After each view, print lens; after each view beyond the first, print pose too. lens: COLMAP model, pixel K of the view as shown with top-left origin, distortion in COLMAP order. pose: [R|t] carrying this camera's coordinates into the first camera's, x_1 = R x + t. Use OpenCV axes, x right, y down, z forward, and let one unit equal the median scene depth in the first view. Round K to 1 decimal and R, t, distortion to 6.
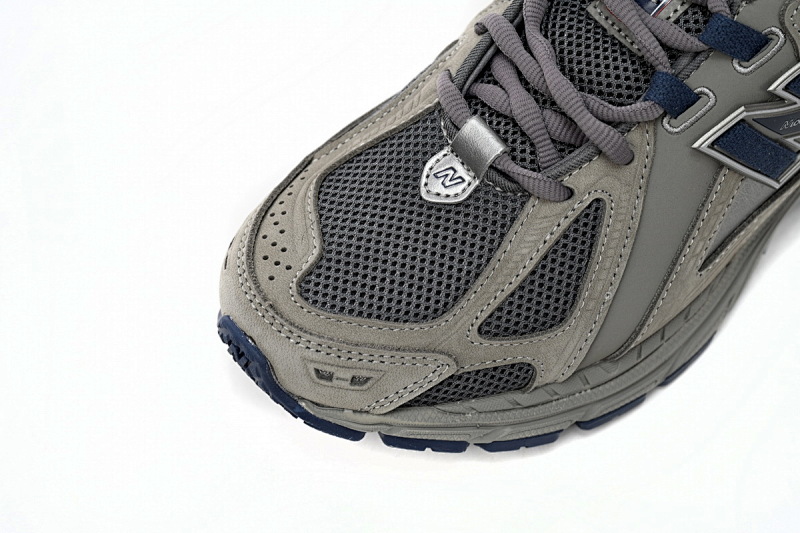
lens RADIAL K [[1549.8, 0, 400.0], [0, 1549.8, 271.5], [0, 0, 1]] dist [-0.018029, 0.000000]
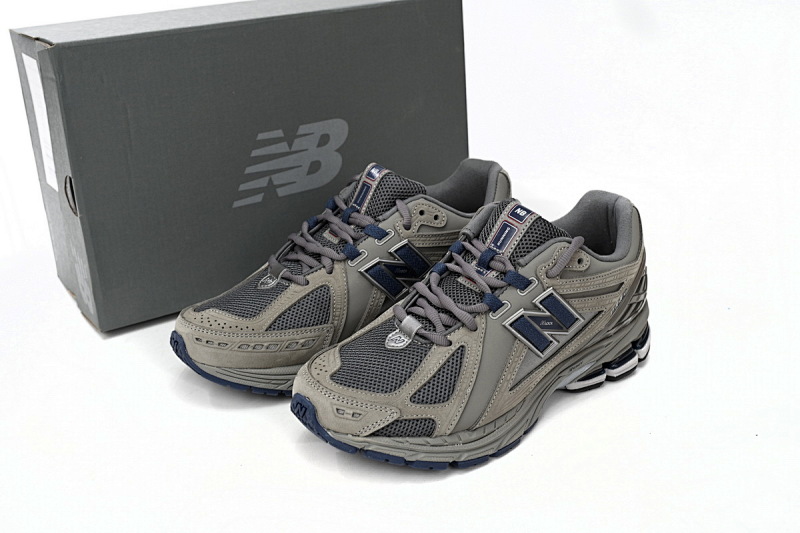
lens RADIAL K [[1042.6, 0, 403.8], [0, 1042.6, 266.7], [0, 0, 1]] dist [-0.004857, 0.000000]
pose [[0.998909, 0.035977, 0.029772, -0.009767], [-0.015023, 0.851227, -0.524583, 0.662193], [-0.044215, 0.523564, 0.850839, -0.373766]]
